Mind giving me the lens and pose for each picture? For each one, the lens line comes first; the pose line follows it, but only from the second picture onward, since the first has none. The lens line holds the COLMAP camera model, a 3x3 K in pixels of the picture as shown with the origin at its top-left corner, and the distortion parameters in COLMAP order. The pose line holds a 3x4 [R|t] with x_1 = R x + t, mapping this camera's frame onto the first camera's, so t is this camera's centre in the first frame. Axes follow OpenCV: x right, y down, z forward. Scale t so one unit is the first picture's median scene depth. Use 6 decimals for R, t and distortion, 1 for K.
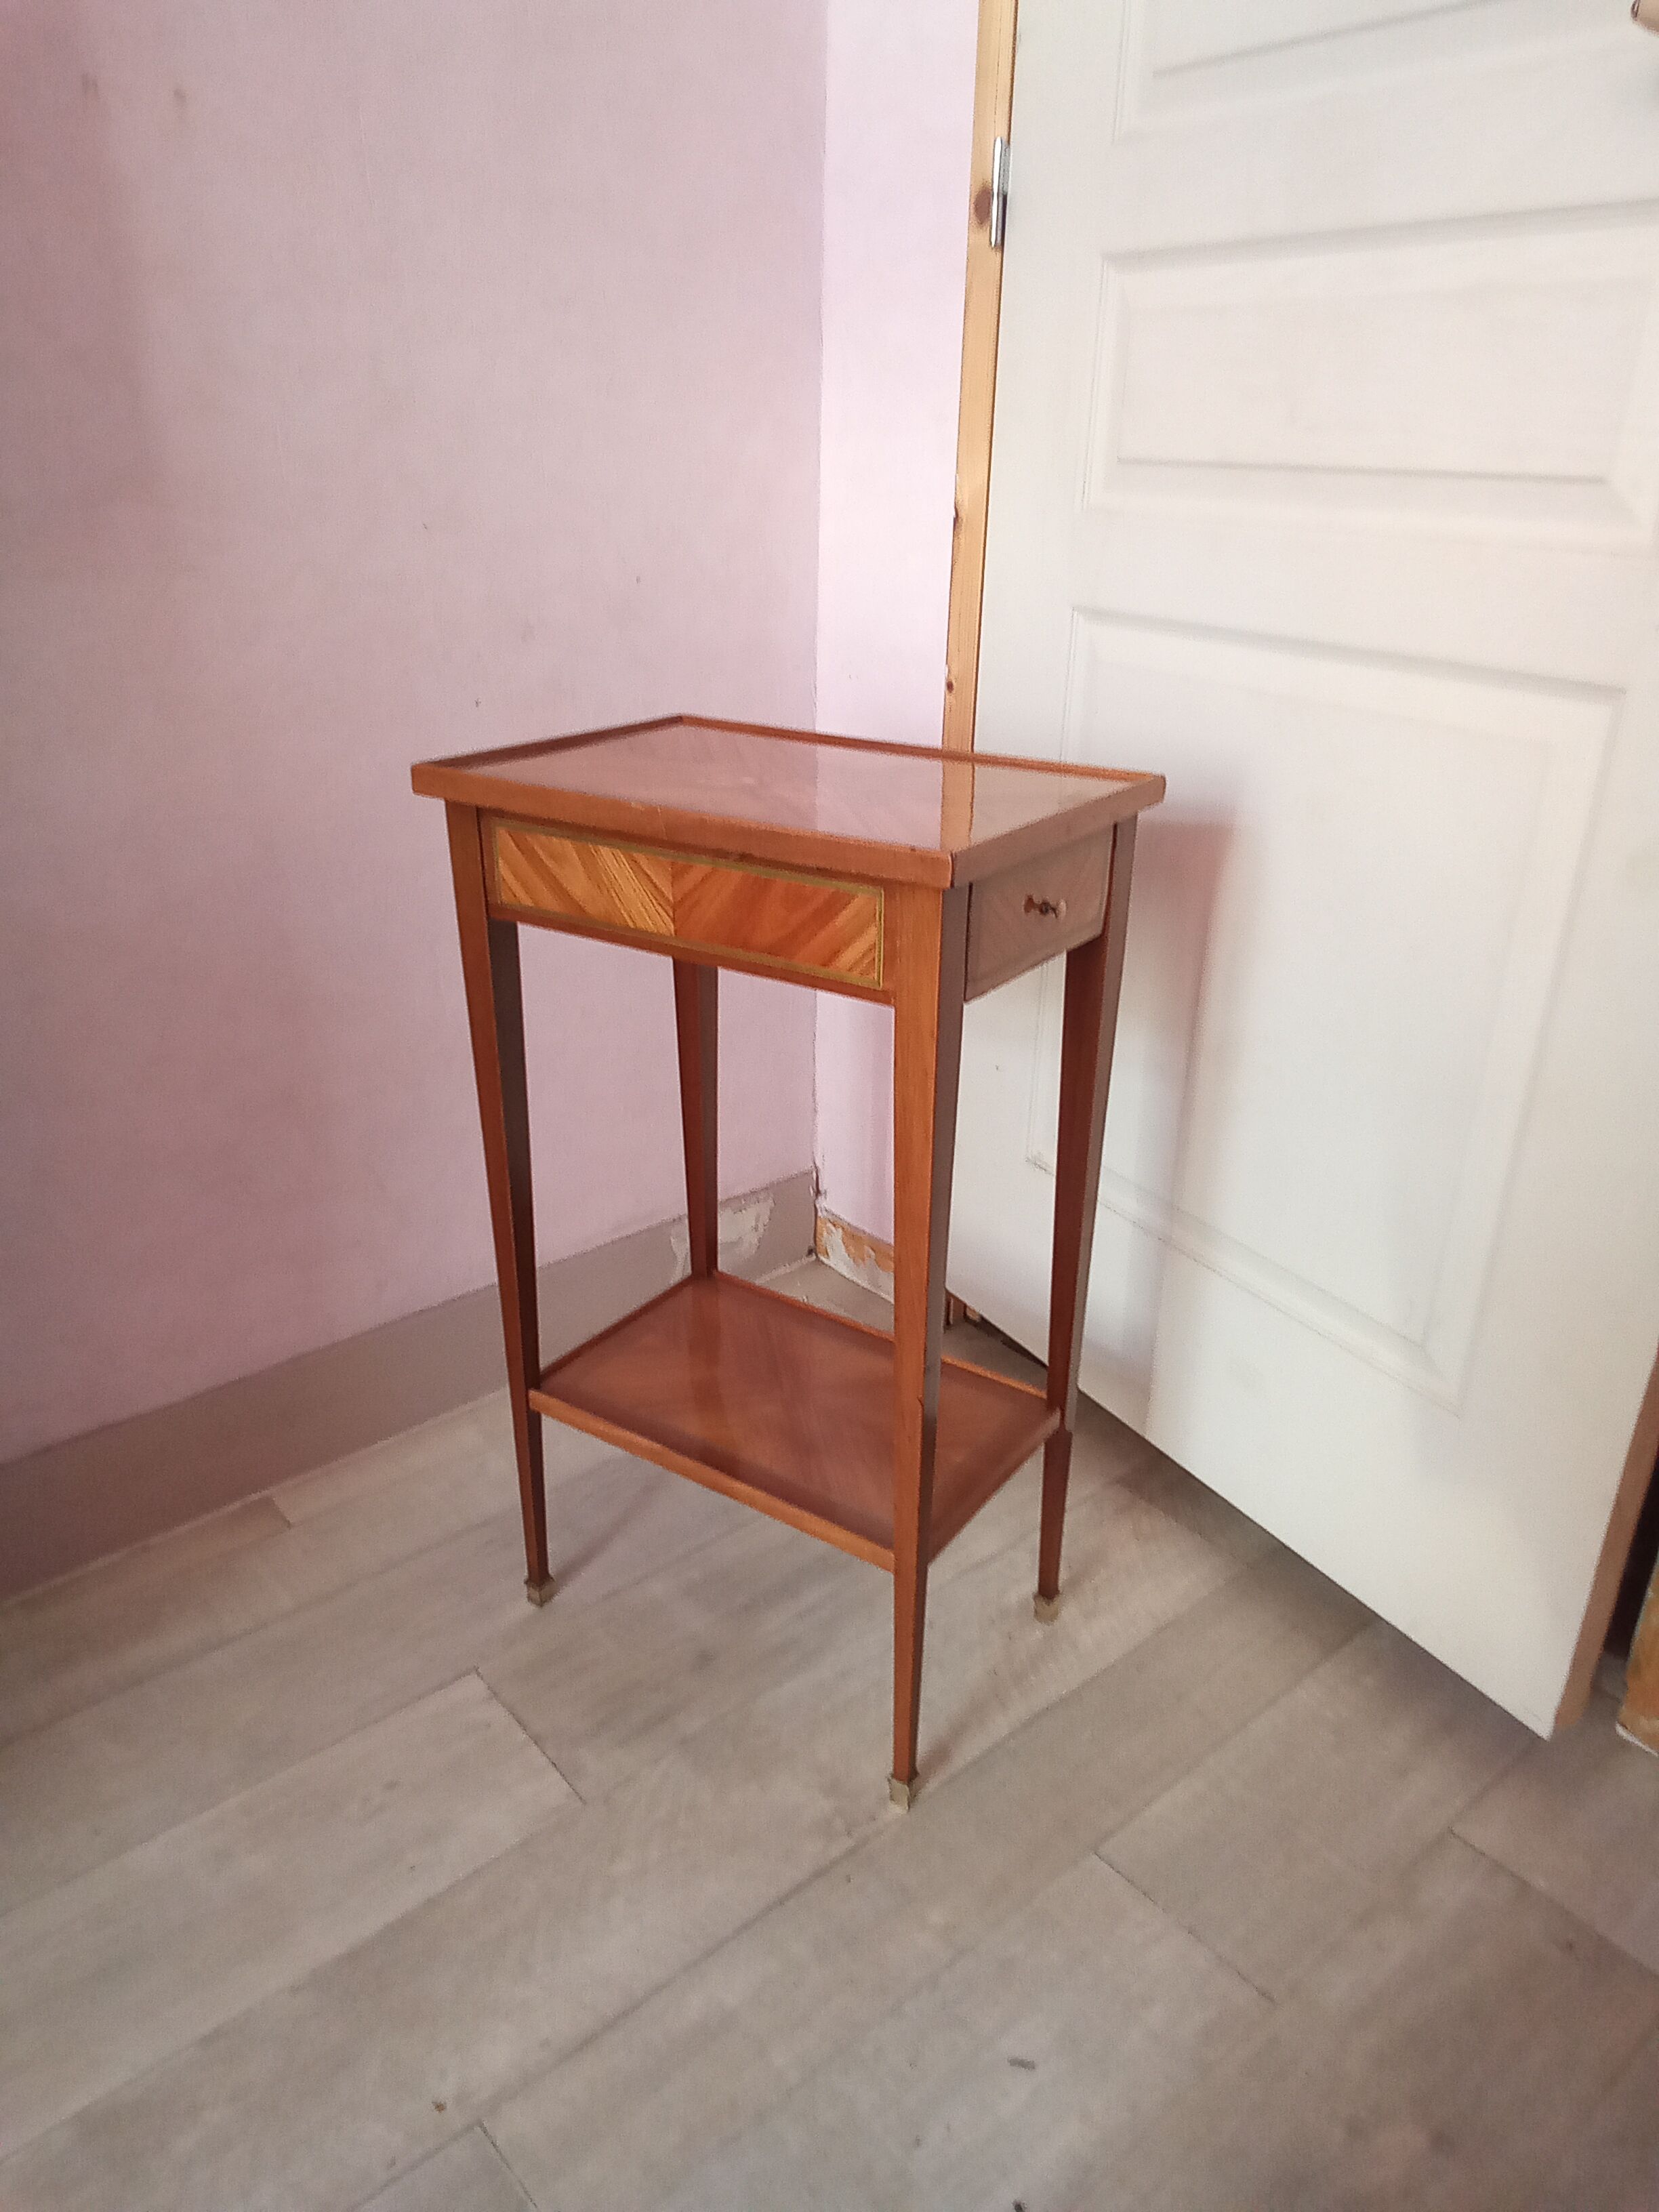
lens RADIAL K [[1503.7, 0, 836.0], [0, 1503.7, 1104.4], [0, 0, 1]] dist [0.049233, -0.058417]
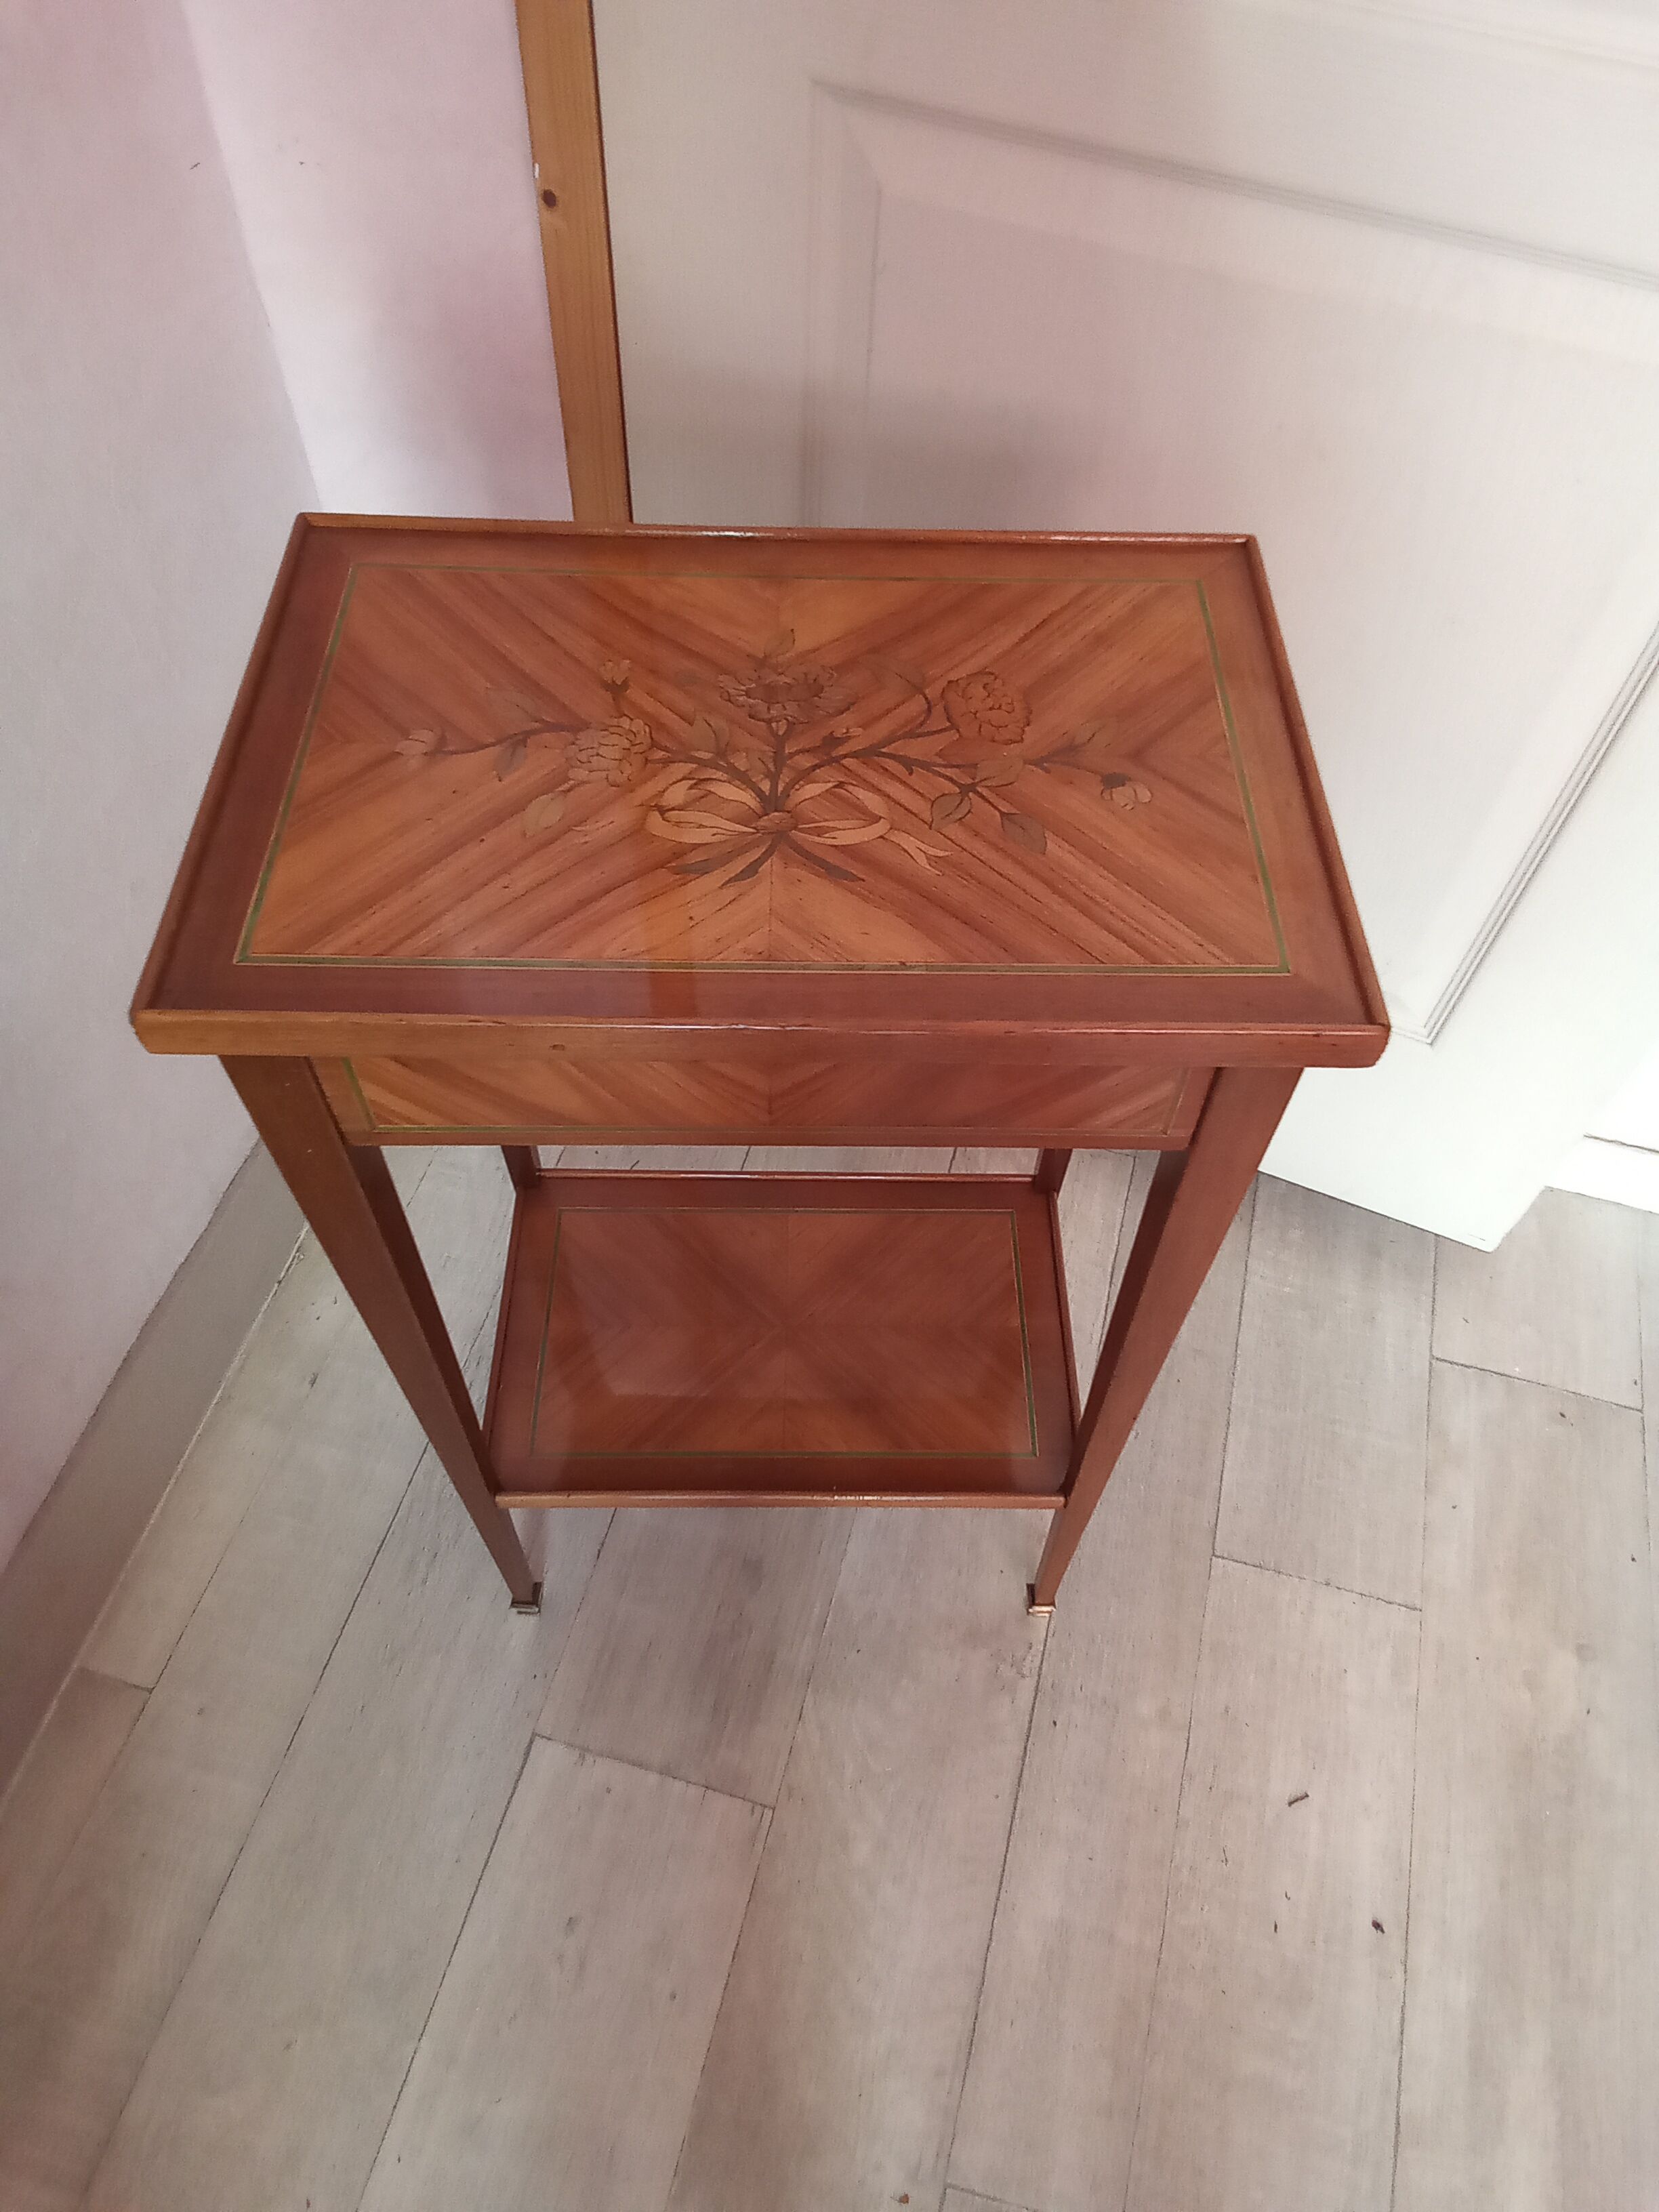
lens RADIAL K [[1505.5, 0, 829.5], [0, 1505.5, 1106.0], [0, 0, 1]] dist [0.070436, -0.078327]
pose [[0.825131, -0.457204, 0.331849, -0.247971], [0.211477, 0.794666, 0.569019, -0.396509], [-0.523867, -0.399337, 0.752392, 0.452421]]
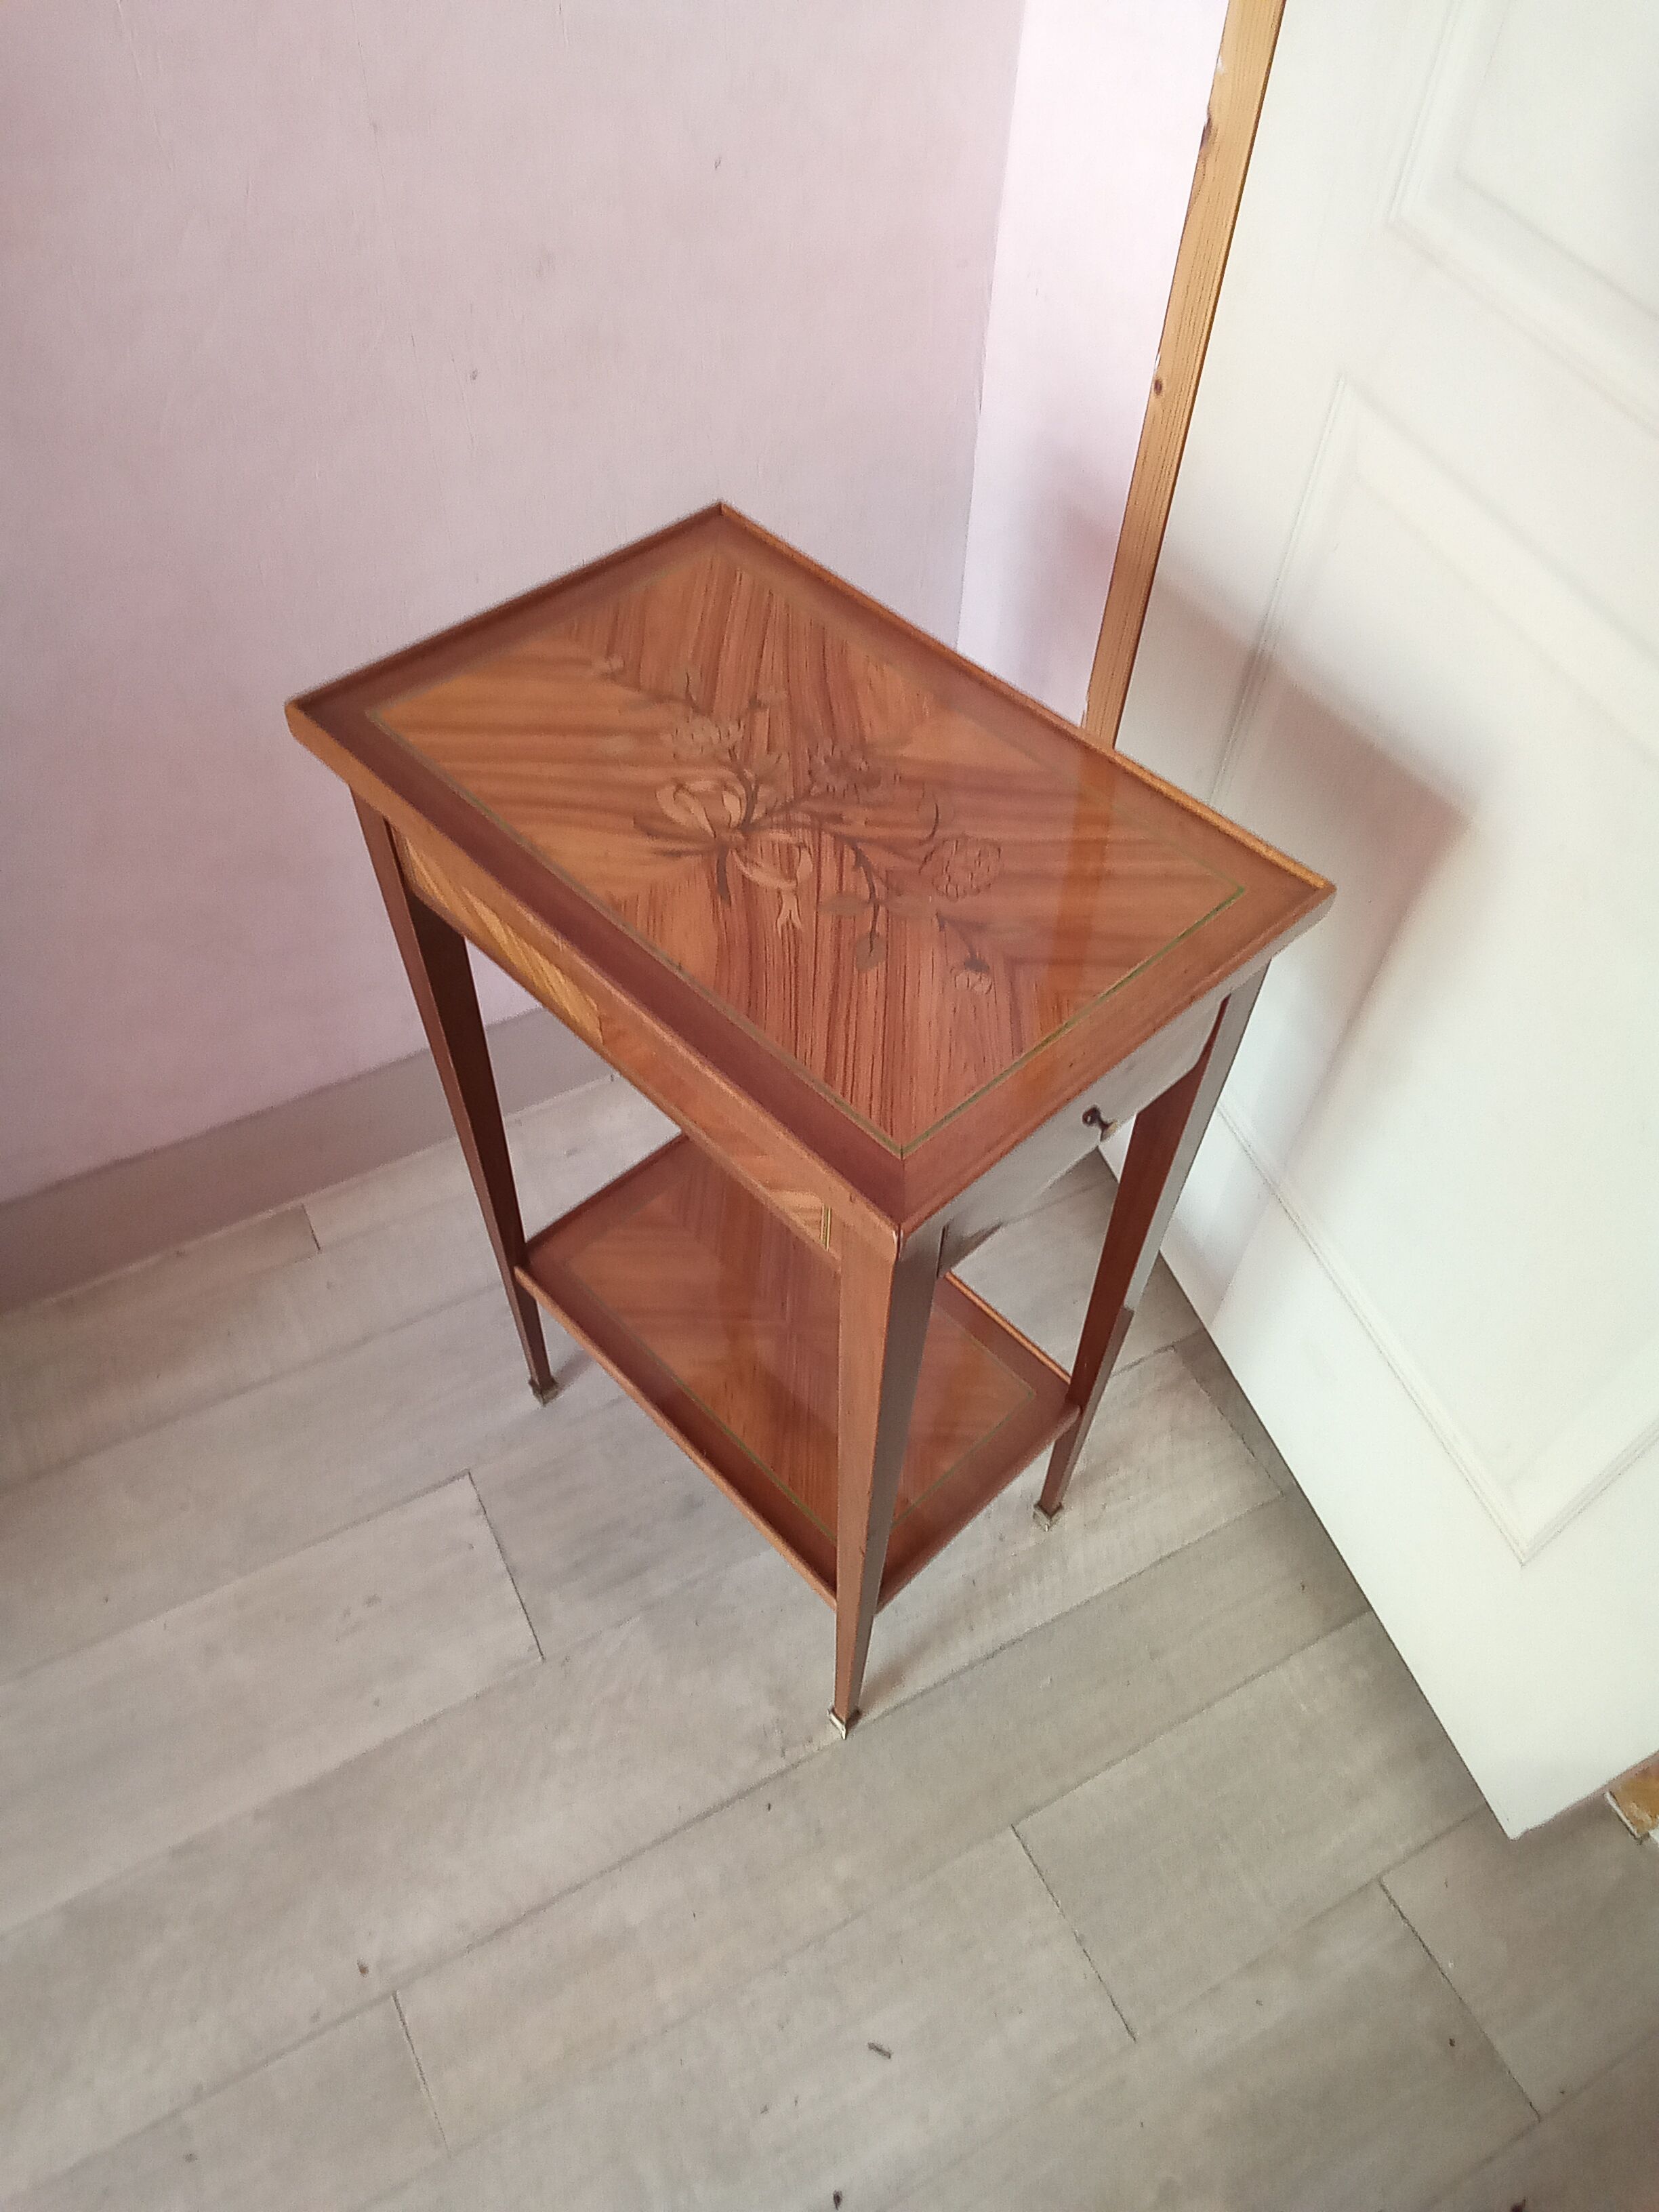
lens RADIAL K [[1511.9, 0, 831.9], [0, 1511.9, 1099.6], [0, 0, 1]] dist [0.069112, -0.083519]
pose [[0.978551, 0.172119, -0.113191, 0.080493], [-0.097953, 0.872136, 0.479359, -0.397057], [0.181224, -0.457990, 0.870289, 0.295887]]
